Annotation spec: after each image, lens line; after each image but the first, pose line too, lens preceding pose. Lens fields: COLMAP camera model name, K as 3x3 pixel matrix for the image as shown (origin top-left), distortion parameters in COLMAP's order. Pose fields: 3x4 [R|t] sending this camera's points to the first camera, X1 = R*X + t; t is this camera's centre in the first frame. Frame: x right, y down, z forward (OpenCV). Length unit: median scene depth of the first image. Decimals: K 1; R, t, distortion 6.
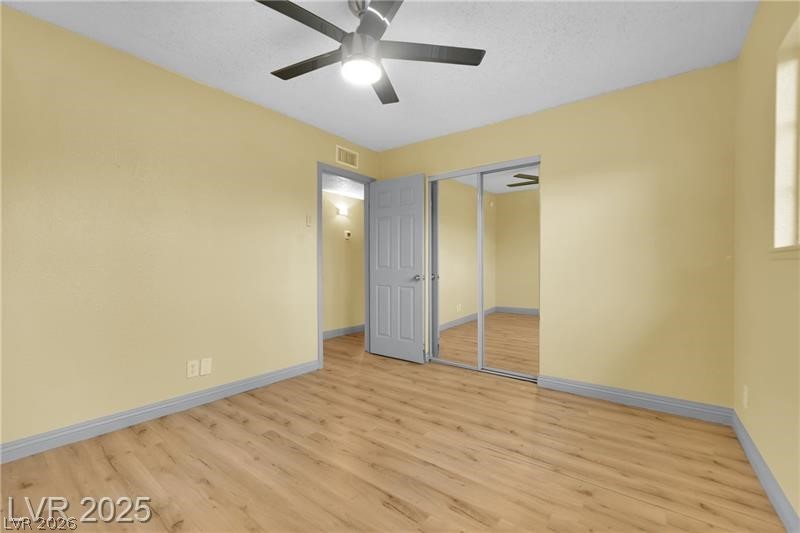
lens RADIAL K [[336.3, 0, 400.0], [0, 336.3, 264.7], [0, 0, 1]] dist [-0.014409, -0.000399]
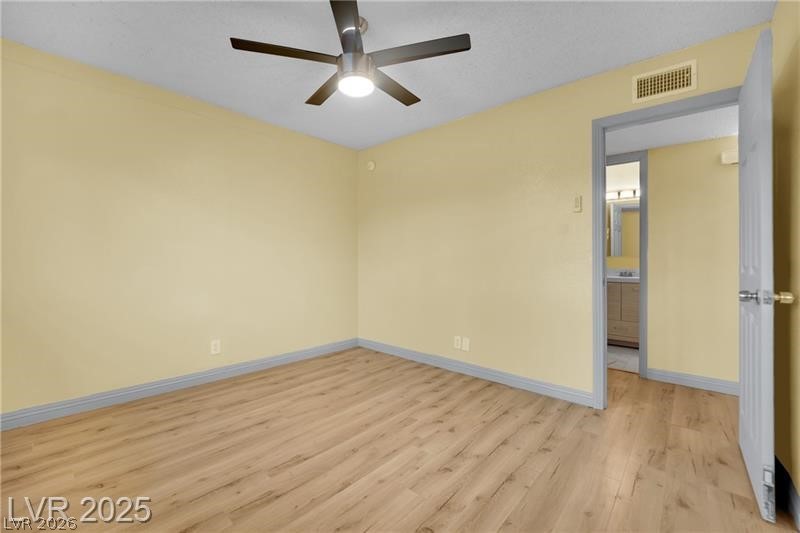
lens RADIAL K [[336.3, 0, 400.1], [0, 336.3, 262.7], [0, 0, 1]] dist [-0.014409, -0.000399]
pose [[-0.069479, 0.007605, -0.997554, 0.683270], [-0.007610, 0.999938, 0.008153, -0.004438], [0.997554, 0.008158, -0.069416, 0.861919]]
